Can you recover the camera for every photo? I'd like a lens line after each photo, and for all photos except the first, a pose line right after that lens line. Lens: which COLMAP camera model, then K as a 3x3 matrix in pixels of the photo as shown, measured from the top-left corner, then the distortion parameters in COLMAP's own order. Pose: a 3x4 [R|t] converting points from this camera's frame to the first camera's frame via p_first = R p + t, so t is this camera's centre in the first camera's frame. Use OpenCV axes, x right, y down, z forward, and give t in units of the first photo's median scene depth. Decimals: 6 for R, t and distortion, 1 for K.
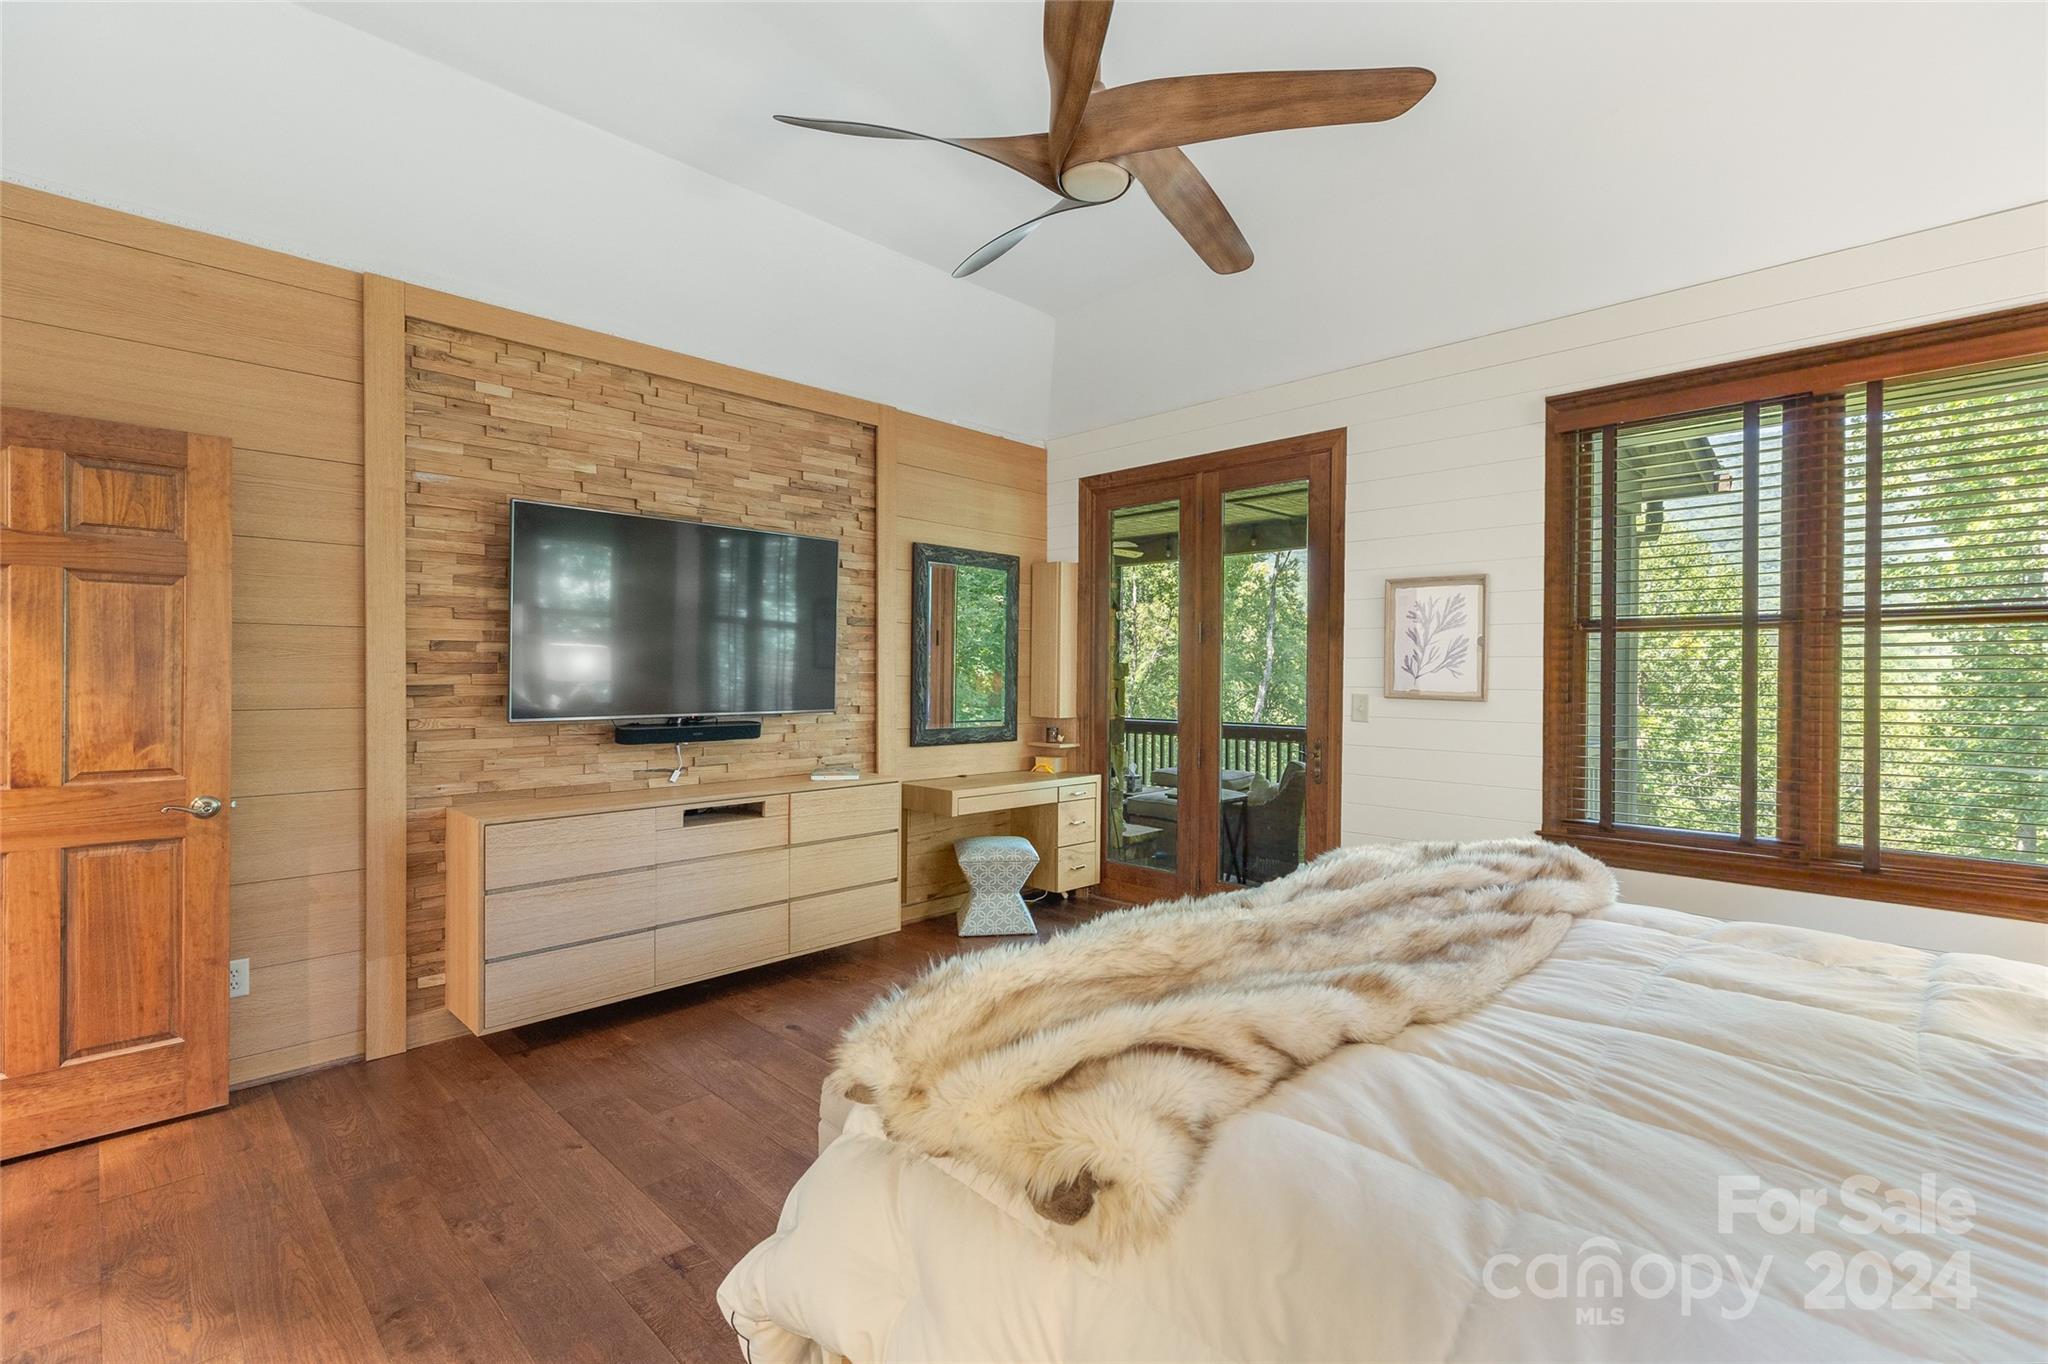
lens RADIAL K [[912.7, 0, 1030.3], [0, 912.7, 672.2], [0, 0, 1]] dist [0.005456, 0.000646]
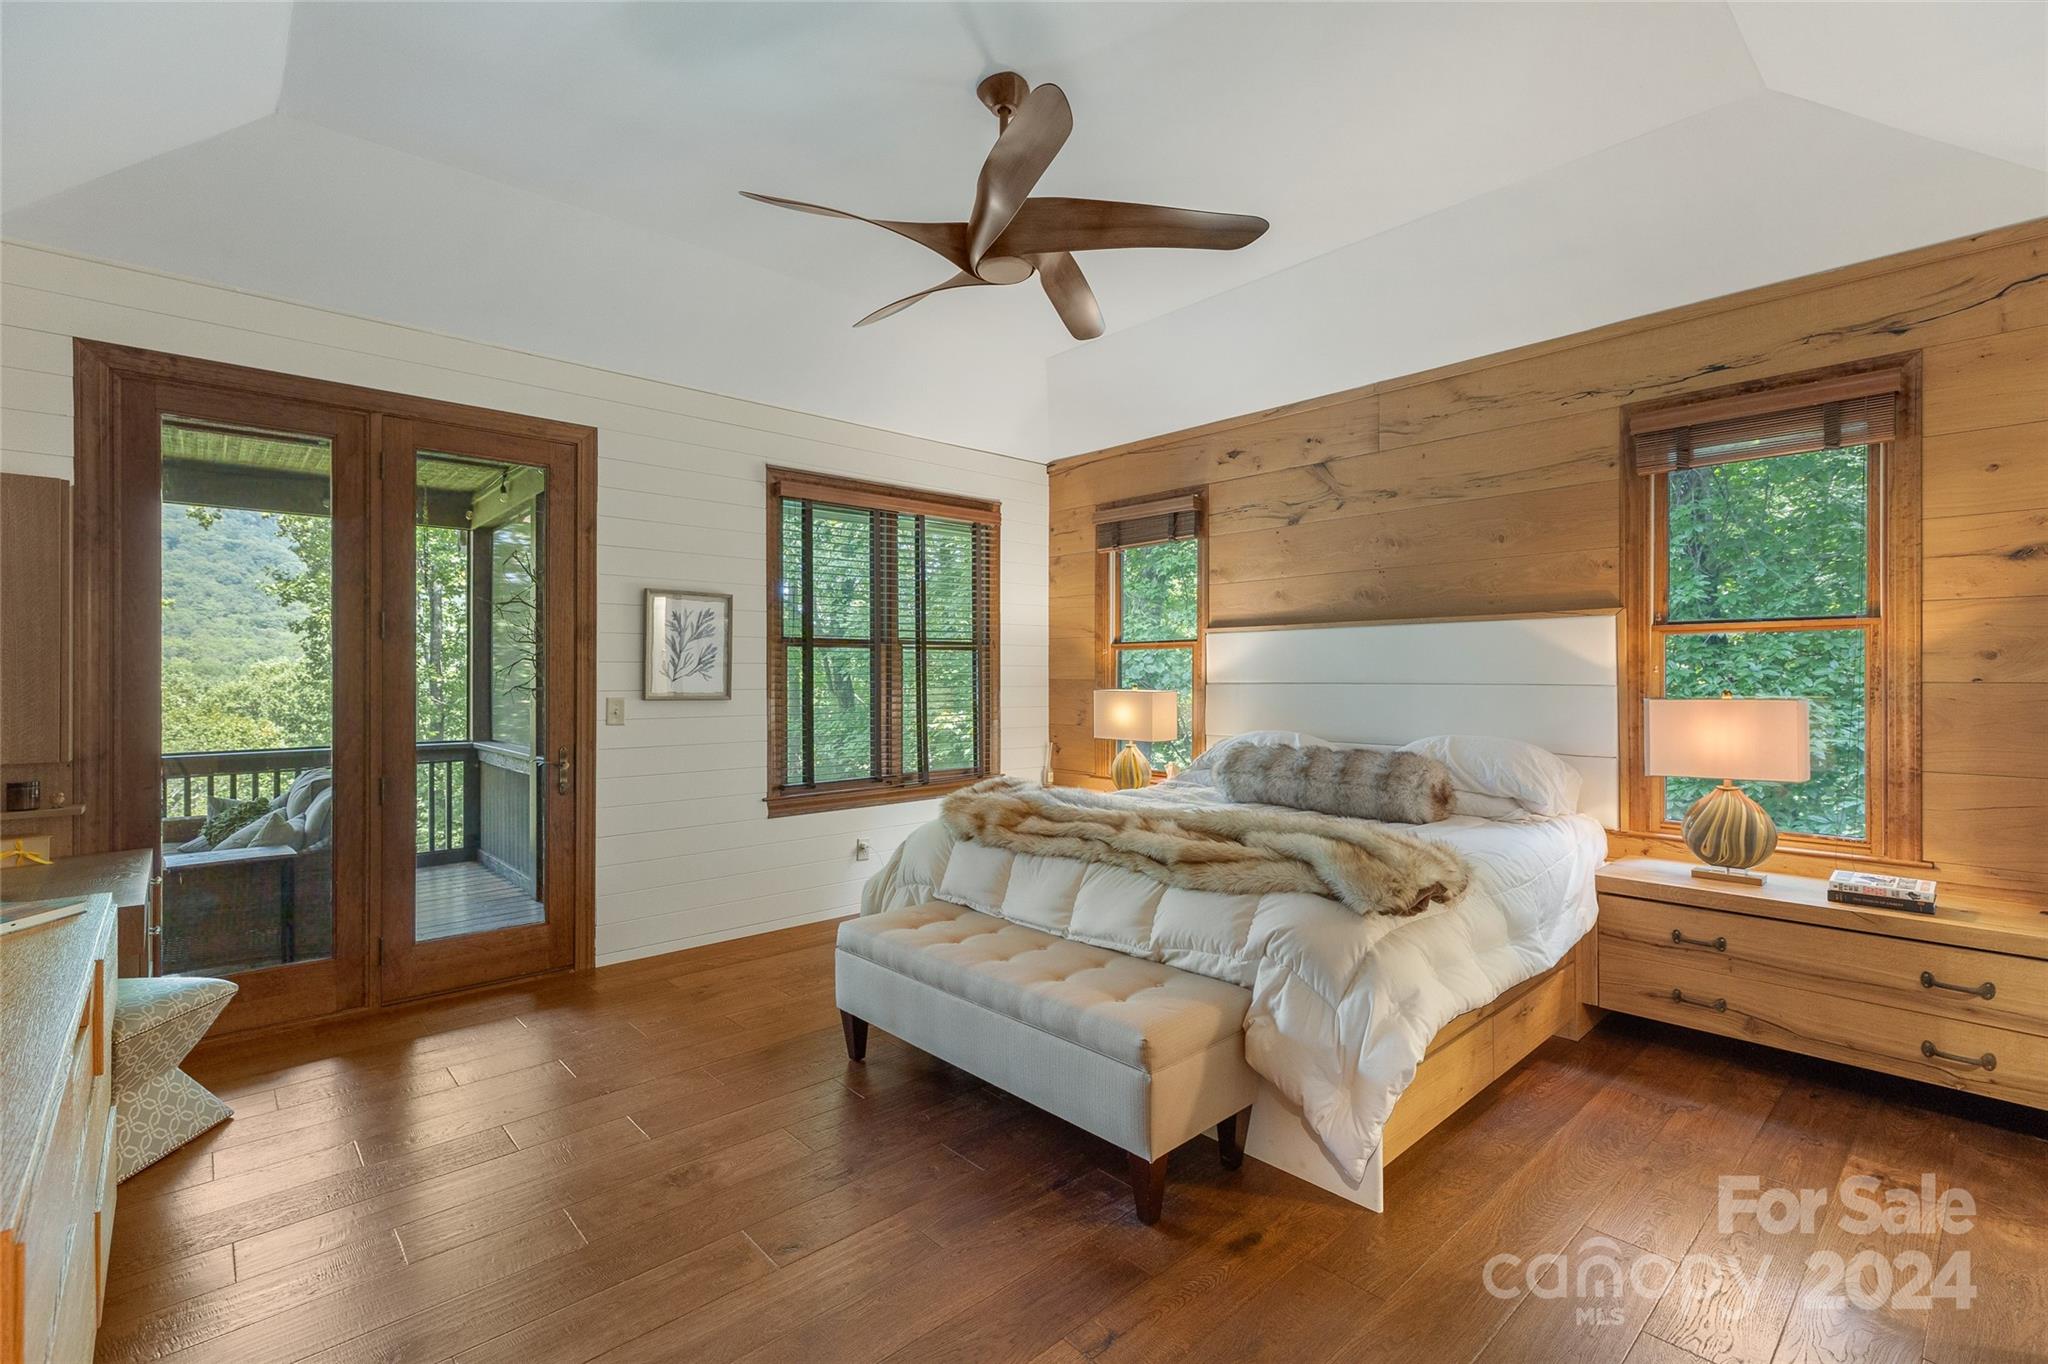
lens RADIAL K [[912.7, 0, 1034.1], [0, 912.7, 684.6], [0, 0, 1]] dist [0.005456, 0.000646]
pose [[0.038968, -0.020323, 0.999034, -0.681245], [0.001775, 0.999793, 0.020269, -0.011144], [-0.999239, 0.000983, 0.038996, 0.526879]]
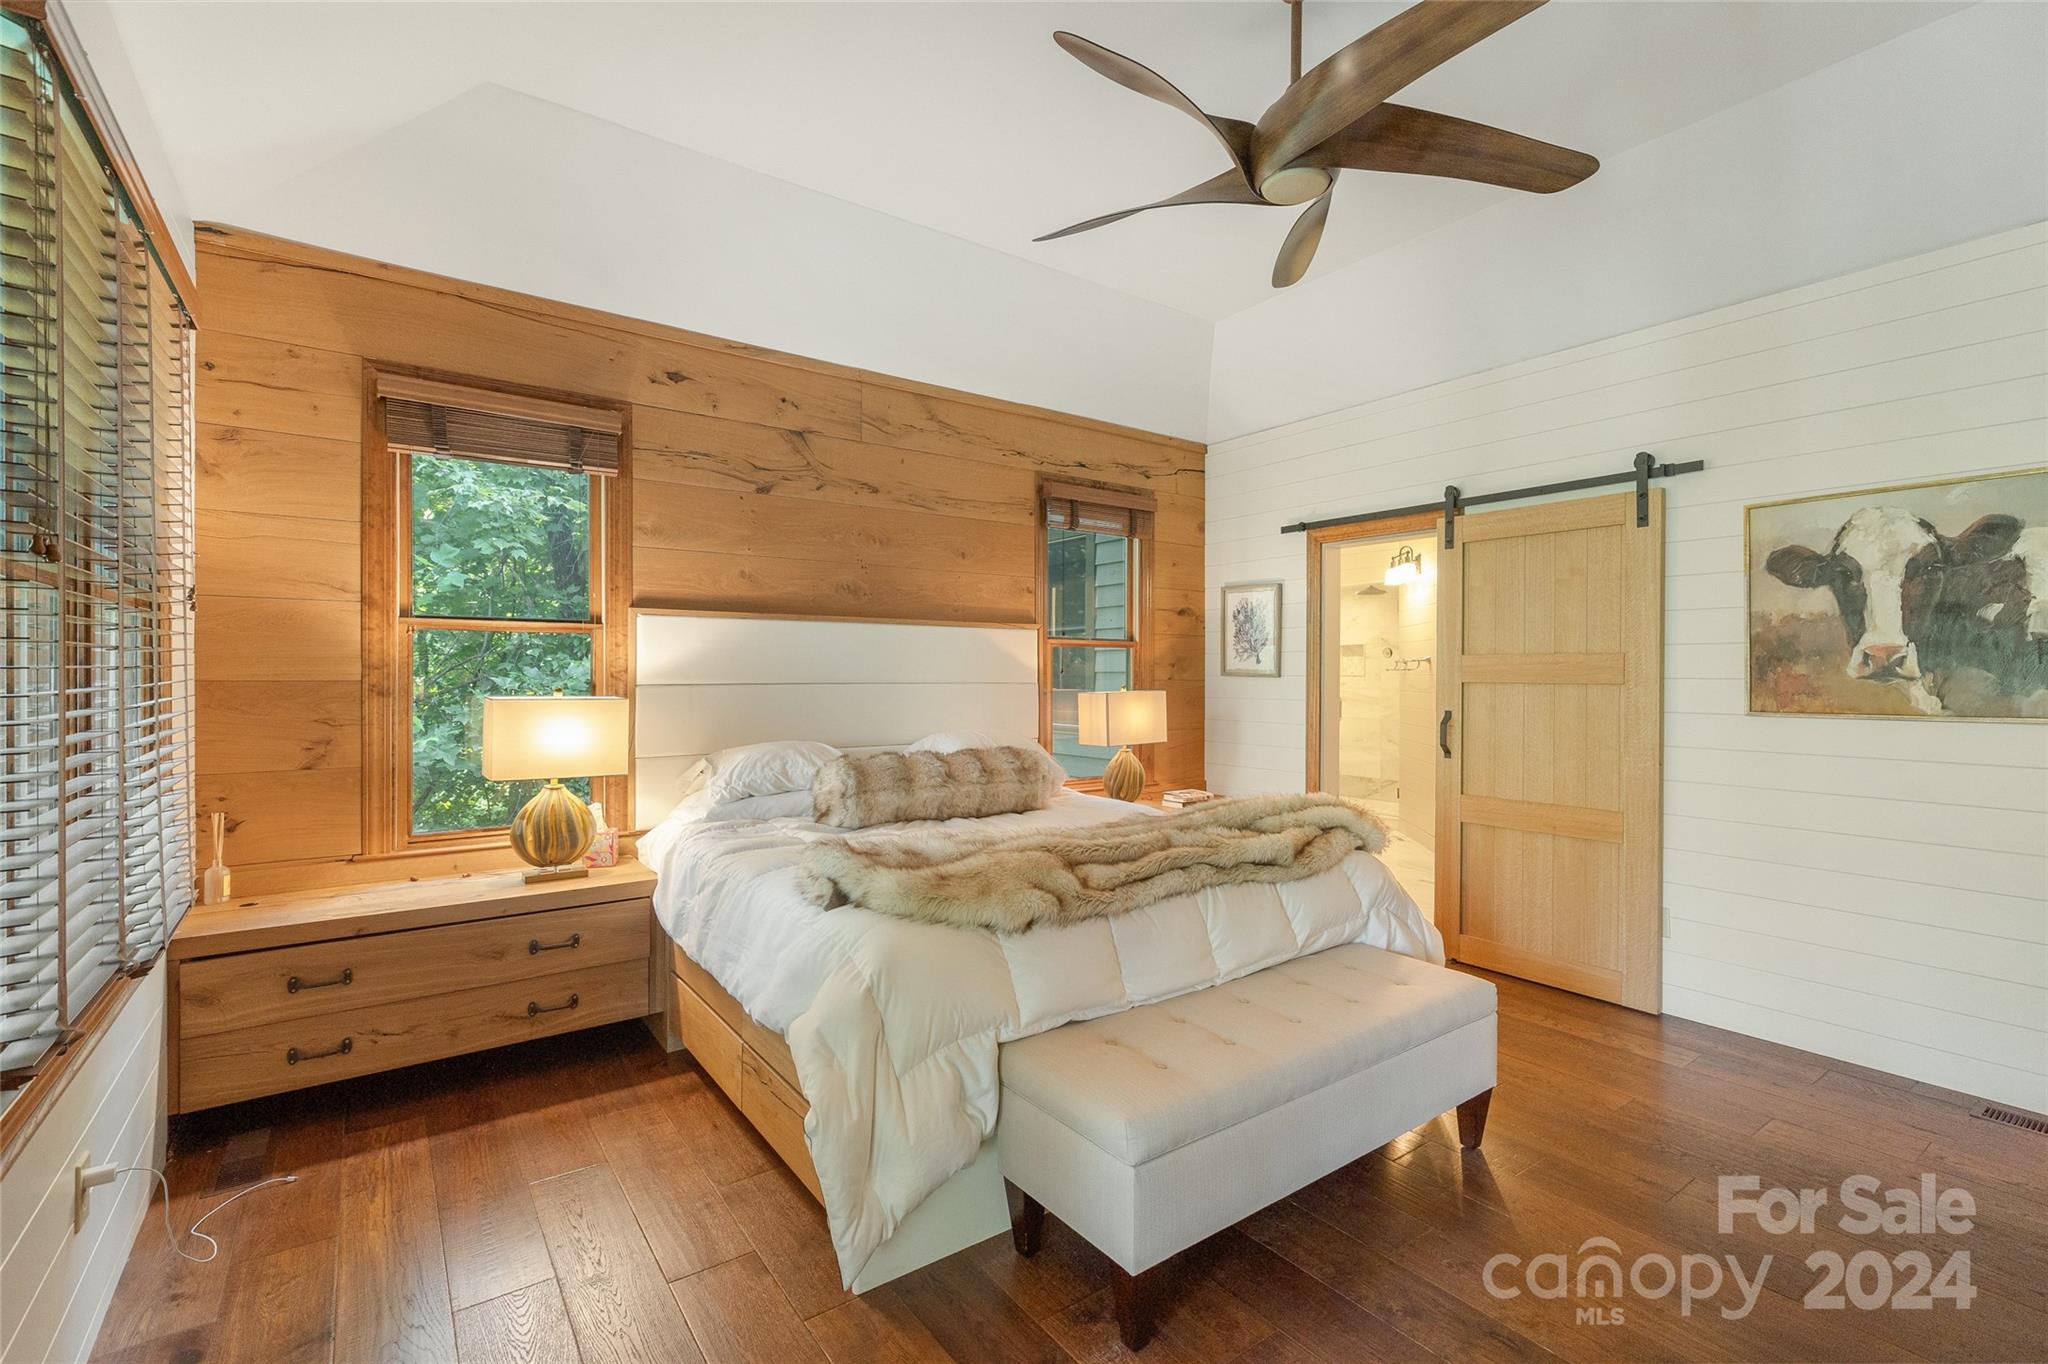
lens RADIAL K [[912.7, 0, 1028.1], [0, 912.7, 675.7], [0, 0, 1]] dist [0.005456, 0.000646]
pose [[-0.986687, -0.014155, 0.162011, 0.661521], [-0.014100, 0.999899, 0.001489, 0.004088], [-0.162016, -0.000815, -0.986788, 1.654914]]
